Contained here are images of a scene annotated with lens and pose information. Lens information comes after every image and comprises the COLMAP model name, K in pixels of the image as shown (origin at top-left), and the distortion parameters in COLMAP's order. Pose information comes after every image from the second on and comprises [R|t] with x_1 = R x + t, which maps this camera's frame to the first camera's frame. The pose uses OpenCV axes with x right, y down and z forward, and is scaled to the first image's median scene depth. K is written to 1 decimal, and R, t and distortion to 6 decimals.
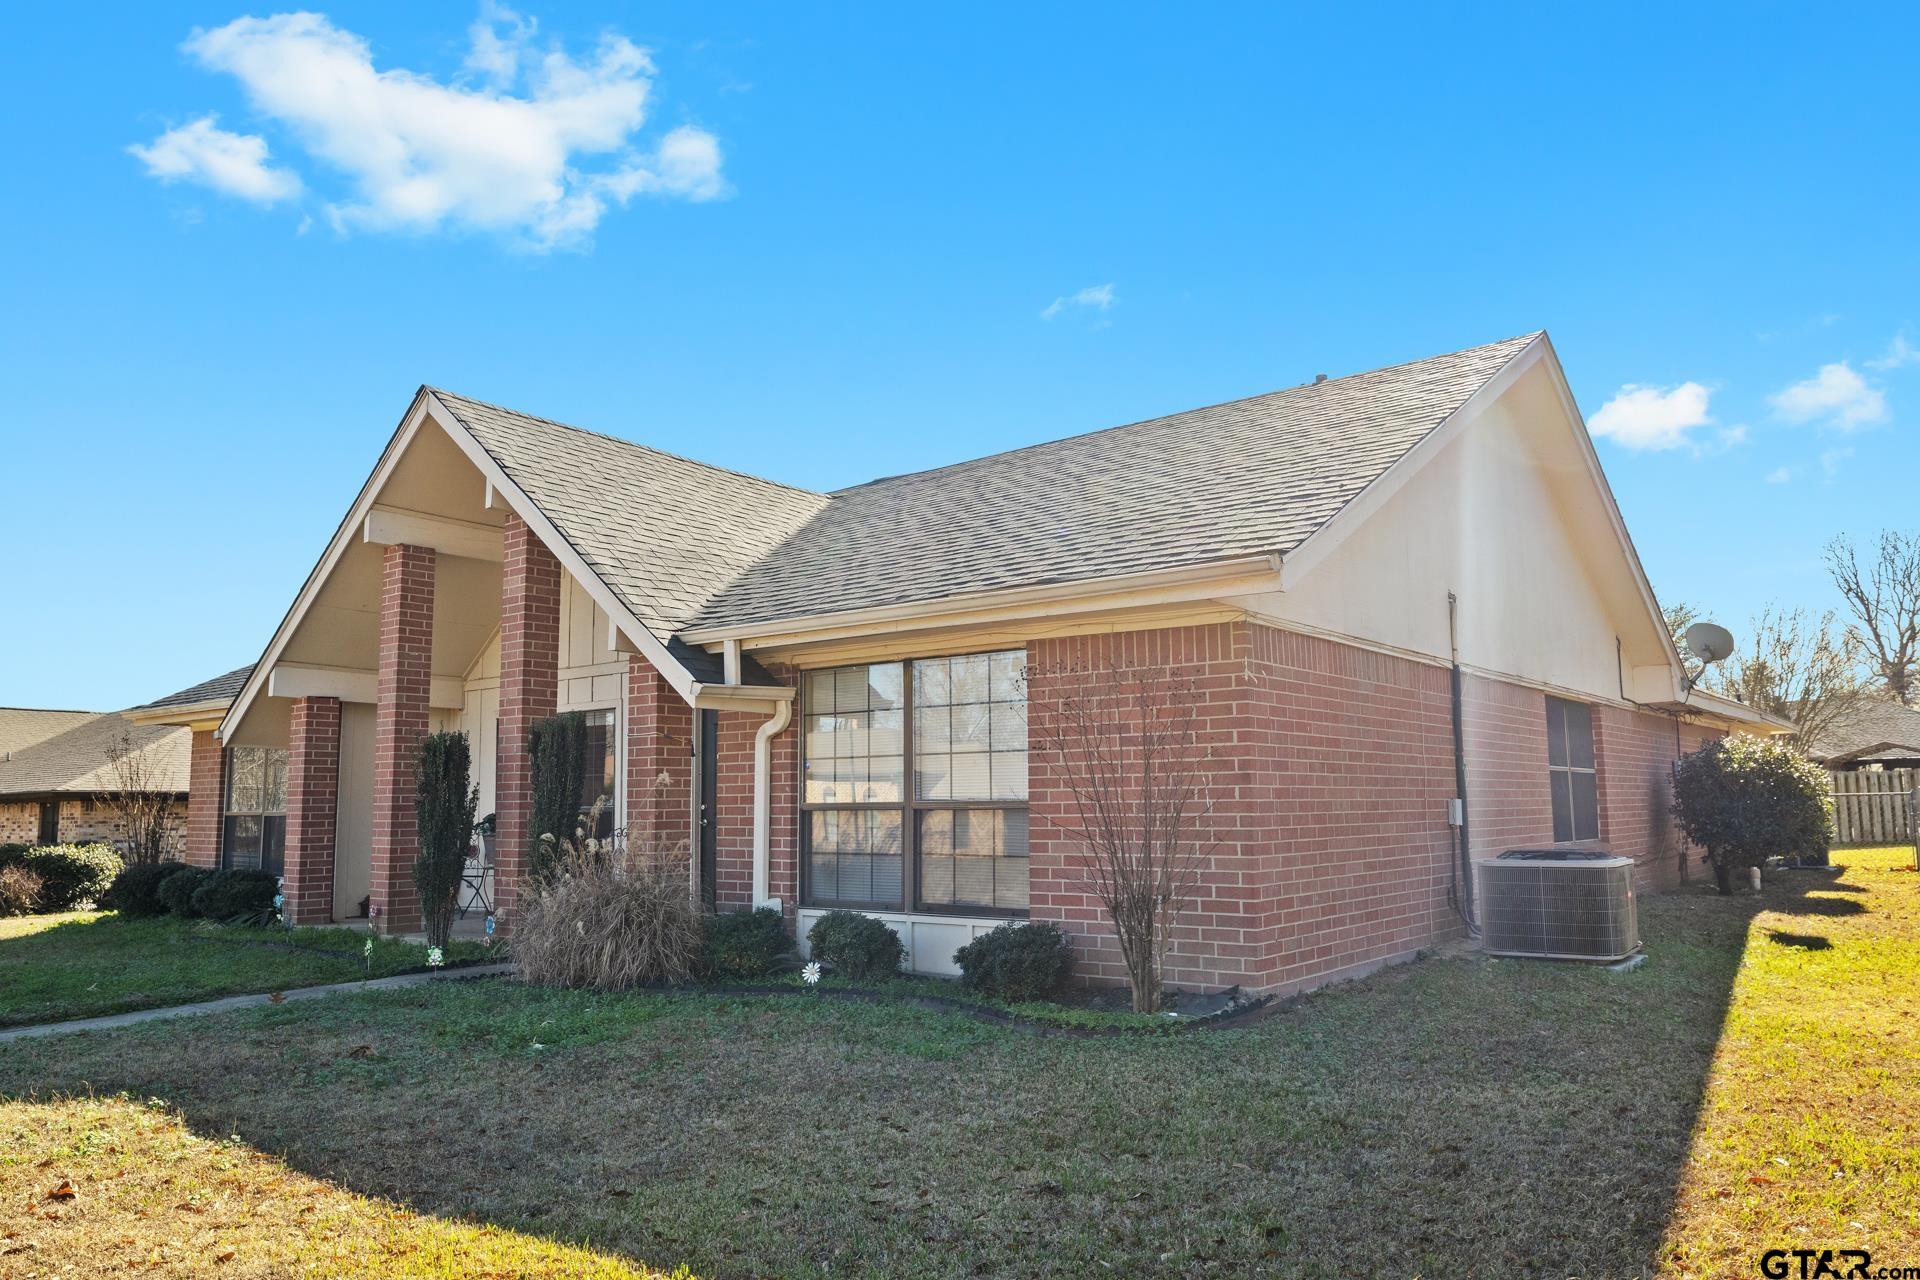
lens RADIAL K [[1316.6, 0, 960.0], [0, 1316.6, 640.0], [0, 0, 1]] dist [-0.026118, -0.001142]
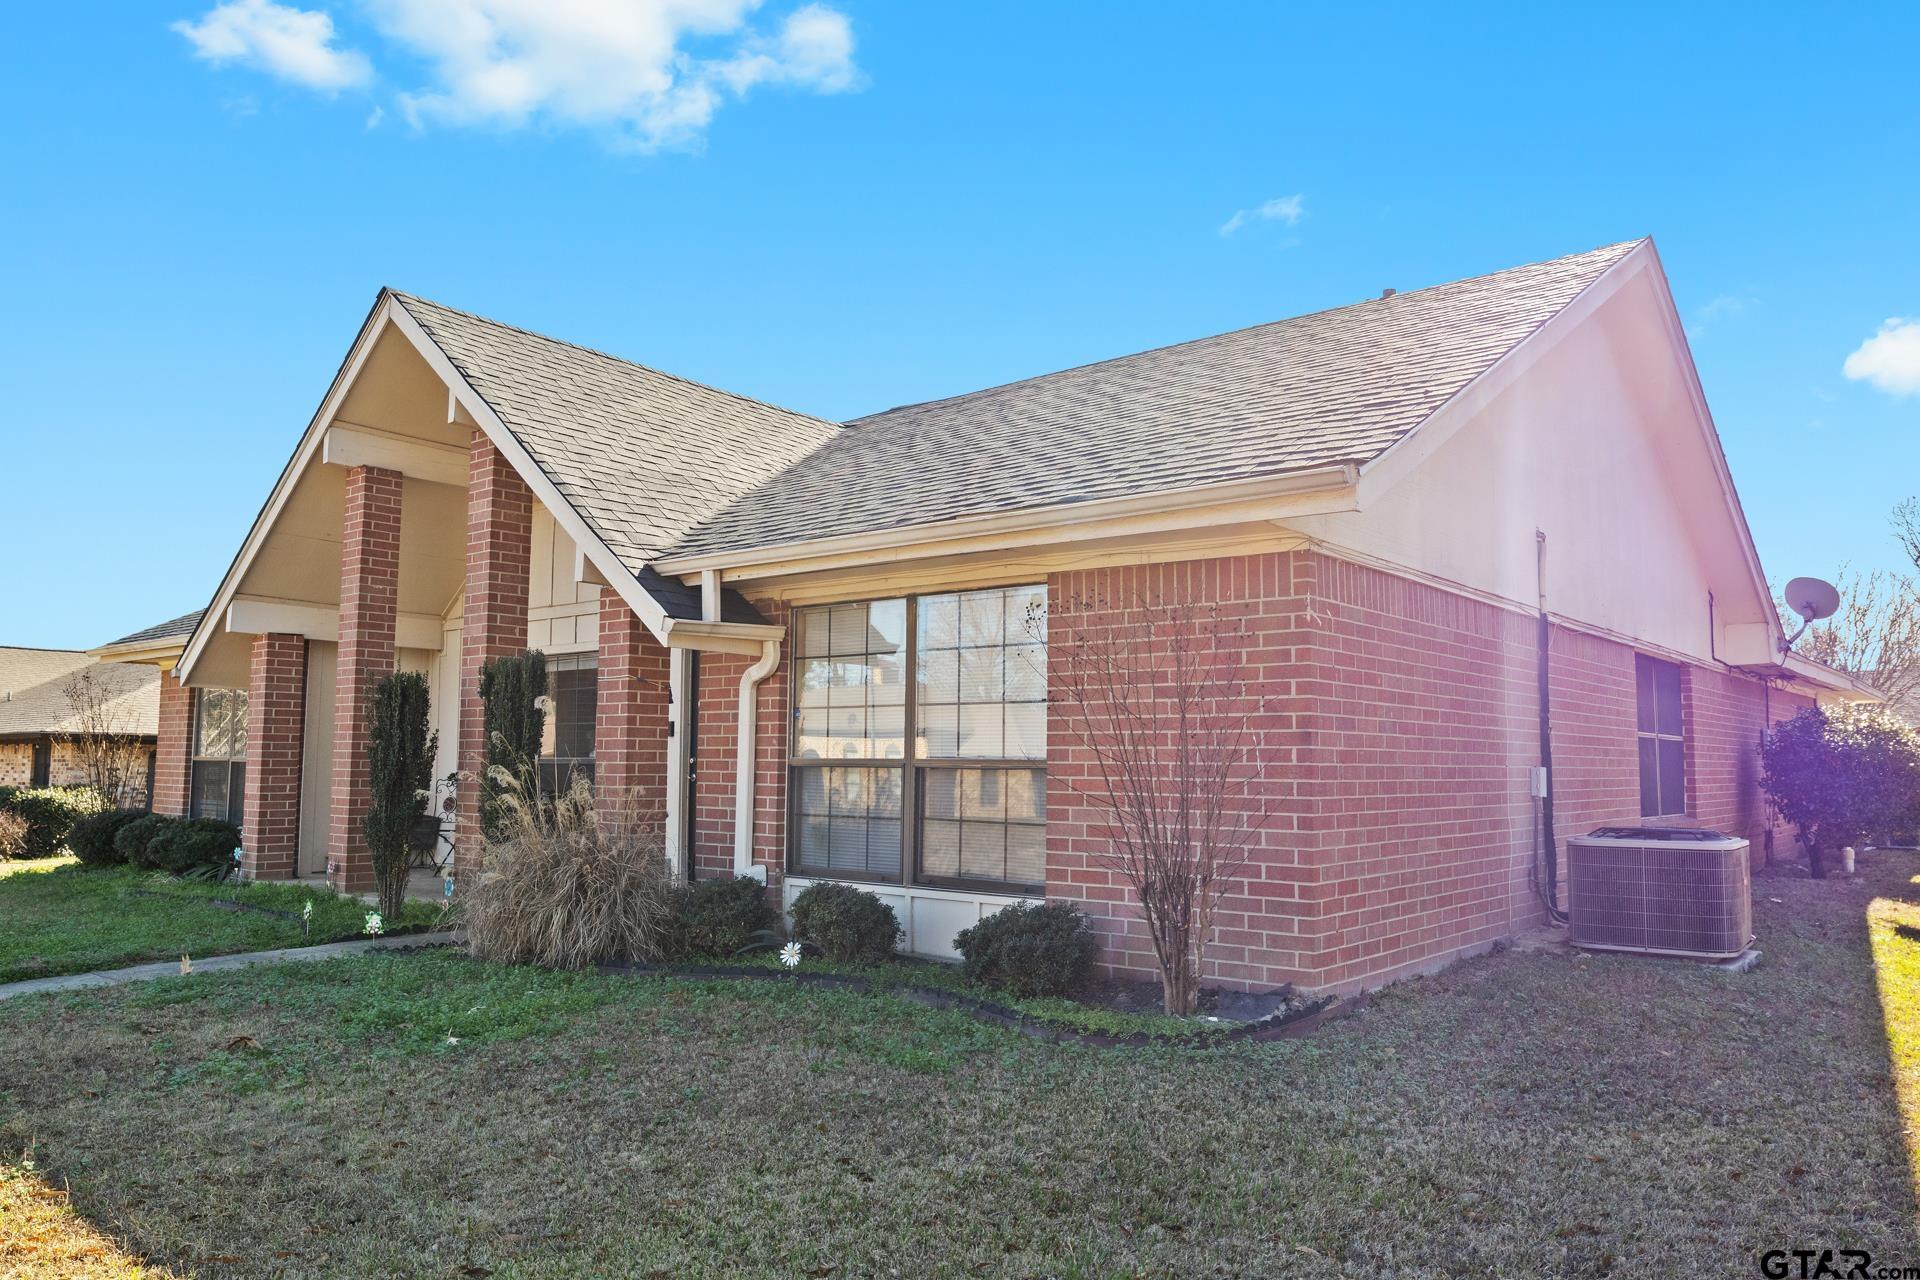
lens RADIAL K [[1316.6, 0, 960.0], [0, 1316.6, 640.0], [0, 0, 1]] dist [-0.026118, -0.001142]
pose [[0.999532, 0.015918, -0.026130, 0.015468], [-0.015081, 0.999377, 0.031919, 0.016127], [0.026622, -0.031510, 0.999149, 0.132757]]
